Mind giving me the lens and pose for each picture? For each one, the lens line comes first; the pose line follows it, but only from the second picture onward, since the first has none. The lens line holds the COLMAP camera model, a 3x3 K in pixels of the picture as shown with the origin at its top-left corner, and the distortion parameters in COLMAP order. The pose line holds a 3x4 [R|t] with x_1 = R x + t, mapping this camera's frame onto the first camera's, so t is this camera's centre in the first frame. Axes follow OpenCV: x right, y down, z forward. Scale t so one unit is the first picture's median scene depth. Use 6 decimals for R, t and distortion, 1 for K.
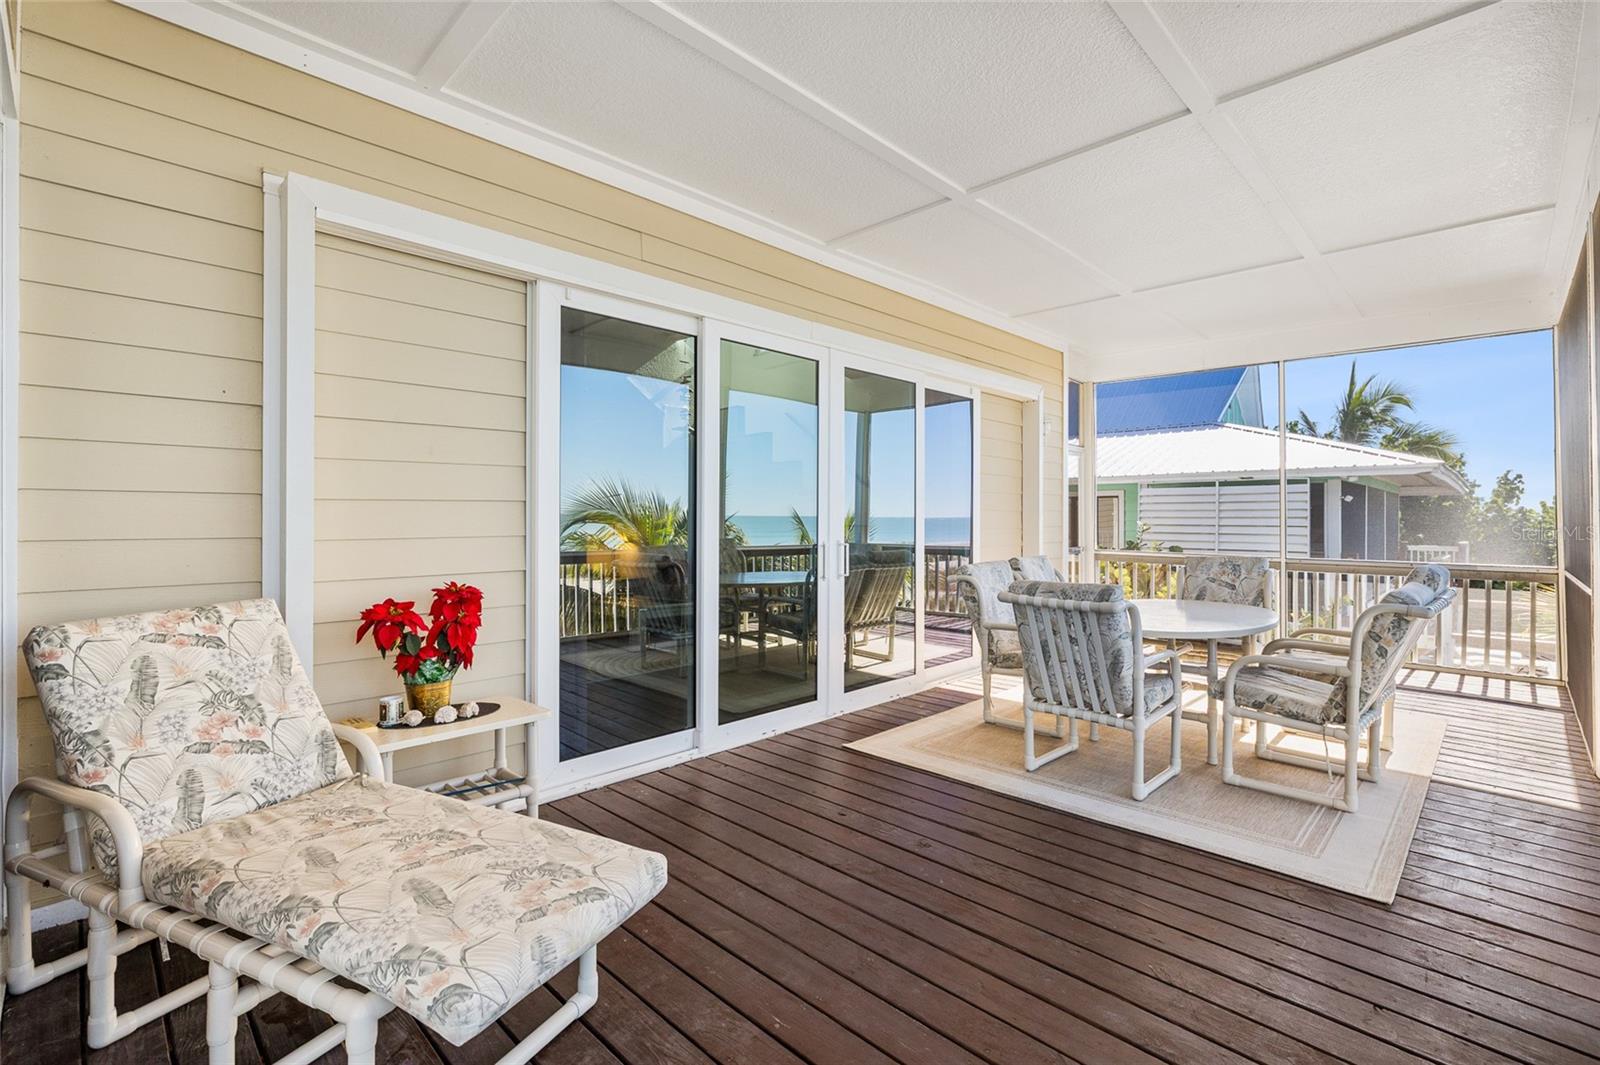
lens RADIAL K [[715.2, 0, 803.7], [0, 715.2, 519.3], [0, 0, 1]] dist [-0.003583, -0.000190]
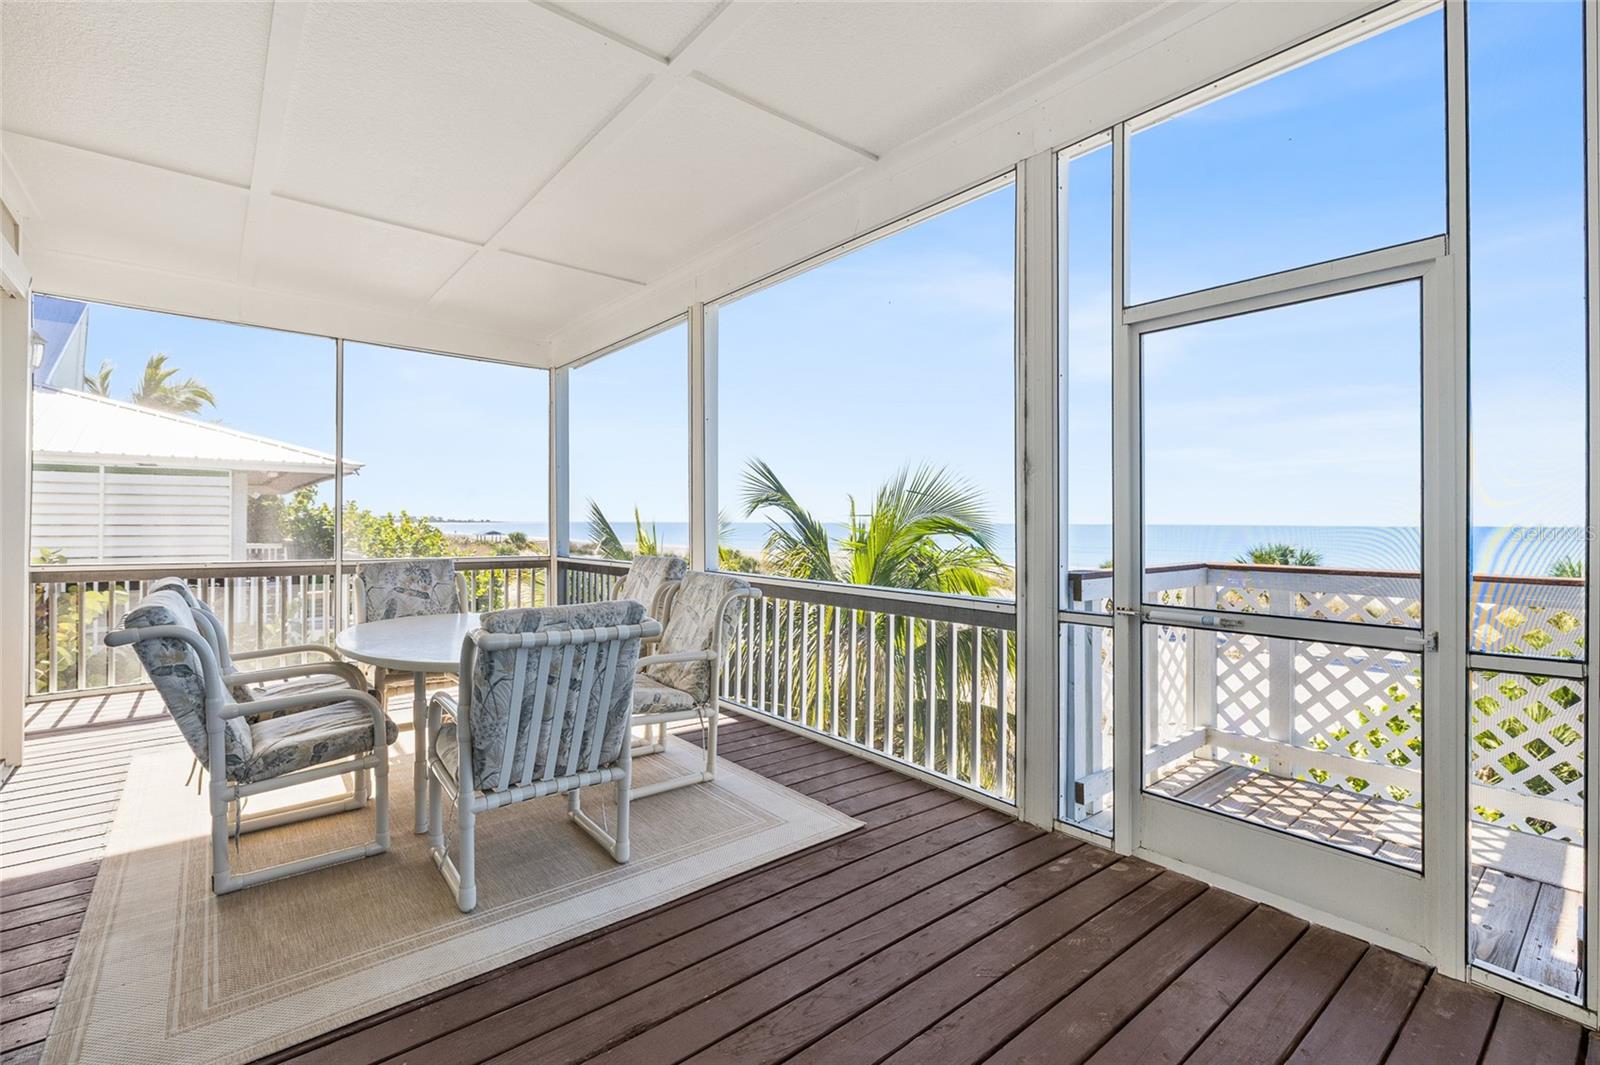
lens RADIAL K [[715.2, 0, 803.7], [0, 715.2, 519.3], [0, 0, 1]] dist [-0.003583, -0.000190]
pose [[0.098613, 0.002450, 0.995123, -0.230725], [-0.003441, 0.999992, -0.002121, 0.003723], [-0.995120, -0.003215, 0.098620, 0.519384]]
